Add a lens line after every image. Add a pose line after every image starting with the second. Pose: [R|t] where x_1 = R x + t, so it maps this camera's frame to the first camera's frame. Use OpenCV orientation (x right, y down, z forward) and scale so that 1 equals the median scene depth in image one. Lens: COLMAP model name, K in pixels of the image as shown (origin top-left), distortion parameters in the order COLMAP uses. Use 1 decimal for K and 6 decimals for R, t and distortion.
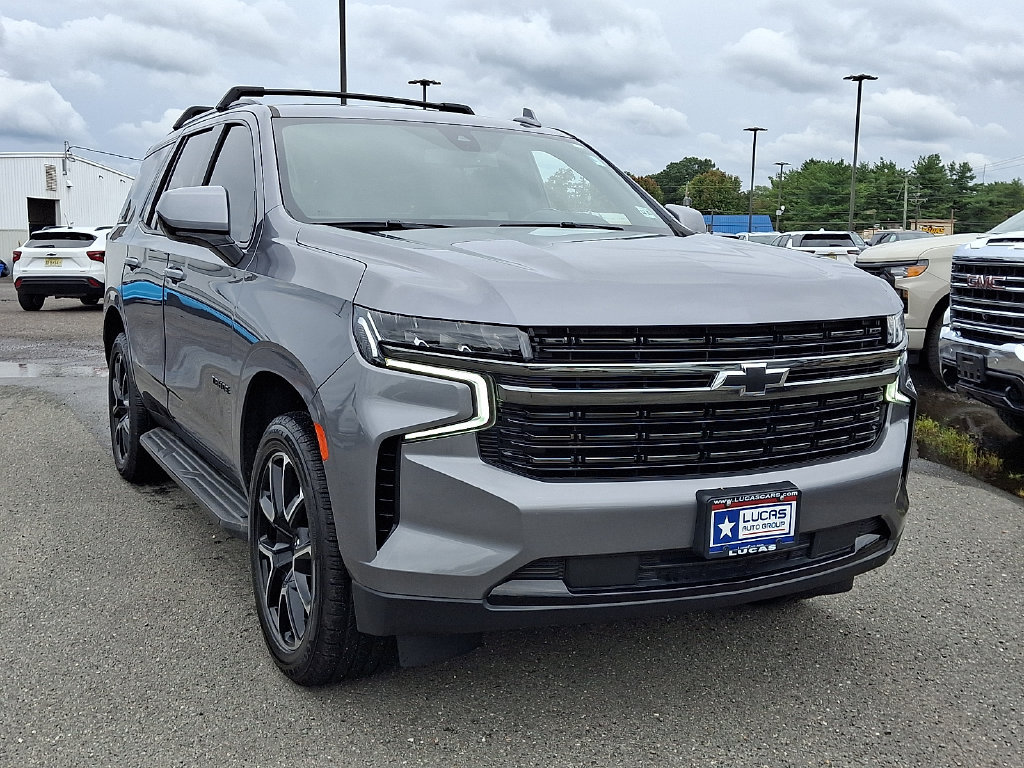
lens RADIAL K [[1122.1, 0, 519.5], [0, 1122.1, 393.4], [0, 0, 1]] dist [0.057621, 0.000000]
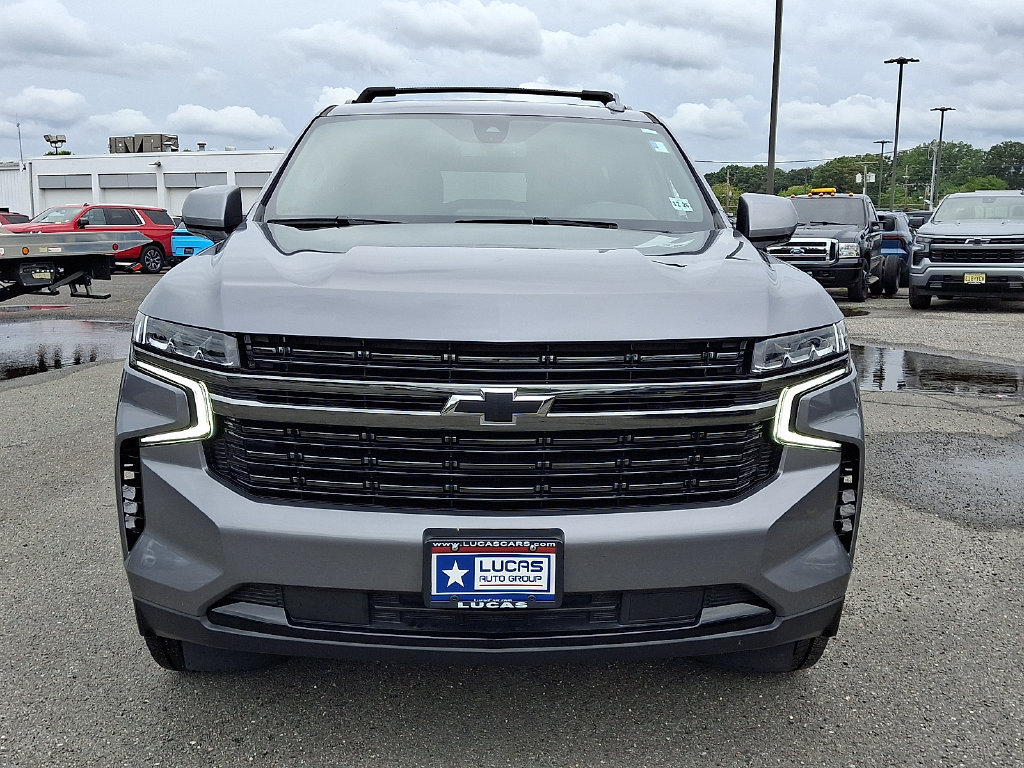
lens RADIAL K [[1122.1, 0, 508.1], [0, 1122.1, 384.8], [0, 0, 1]] dist [0.057621, 0.000000]
pose [[0.908074, 0.060831, -0.414369, 0.565733], [-0.060235, 0.998079, 0.014520, -0.041590], [0.414456, 0.011774, 0.909993, 0.223805]]
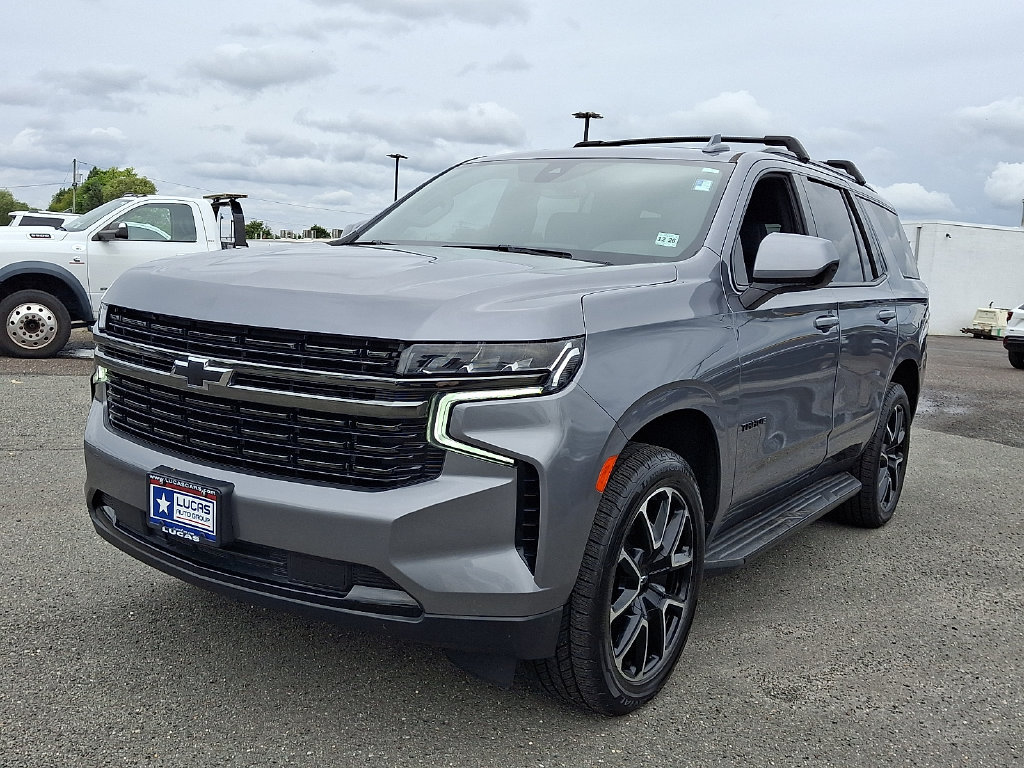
lens RADIAL K [[1053.2, 0, 508.5], [0, 1053.2, 382.5], [0, 0, 1]] dist [0.027237, 0.000000]
pose [[0.481522, 0.119588, -0.868237, 1.201621], [-0.182322, 0.982643, 0.034230, -0.090317], [0.857260, 0.141816, 0.494967, 0.757674]]
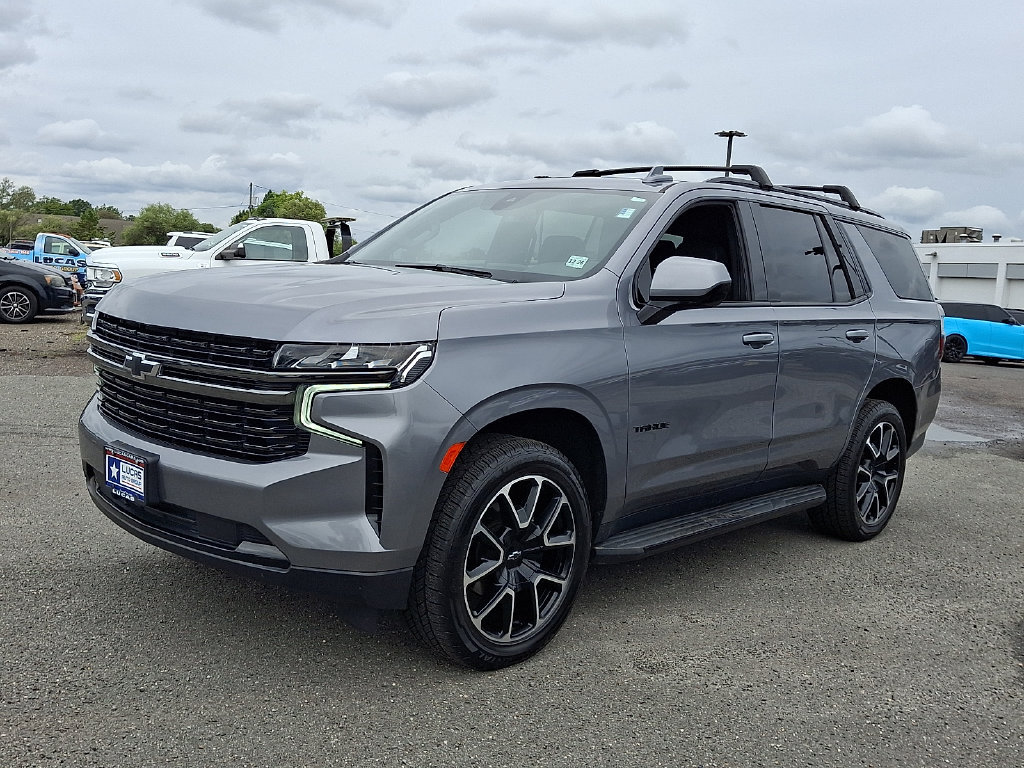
lens RADIAL K [[1064.8, 0, 516.3], [0, 1064.8, 387.0], [0, 0, 1]] dist [0.064704, 0.000000]
pose [[0.326364, 0.115983, -0.938101, 1.519617], [-0.201643, 0.978142, 0.050782, -0.139638], [0.923486, 0.172588, 0.342618, 0.977420]]
